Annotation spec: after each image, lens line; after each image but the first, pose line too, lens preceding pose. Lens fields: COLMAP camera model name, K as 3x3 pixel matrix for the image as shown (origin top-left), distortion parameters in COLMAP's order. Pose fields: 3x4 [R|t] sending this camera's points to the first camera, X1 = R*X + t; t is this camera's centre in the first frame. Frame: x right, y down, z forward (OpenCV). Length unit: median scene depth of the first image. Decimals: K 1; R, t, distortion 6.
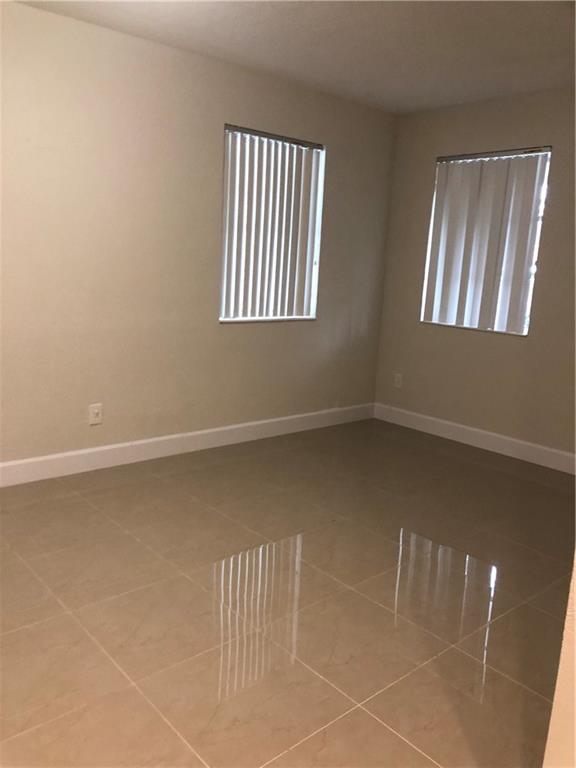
lens RADIAL K [[611.6, 0, 288.0], [0, 611.6, 384.0], [0, 0, 1]] dist [0.223919, -0.378127]
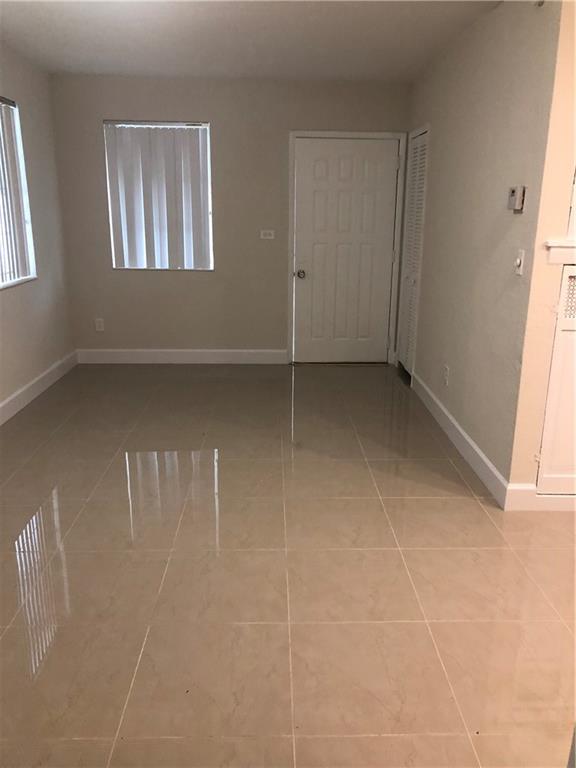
lens RADIAL K [[614.3, 0, 279.3], [0, 614.3, 383.5], [0, 0, 1]] dist [0.049712, -0.056474]
pose [[0.643204, -0.257793, 0.720994, -0.482110], [0.176182, 0.966182, 0.188287, -0.060993], [-0.745150, 0.005919, 0.666870, 0.037032]]
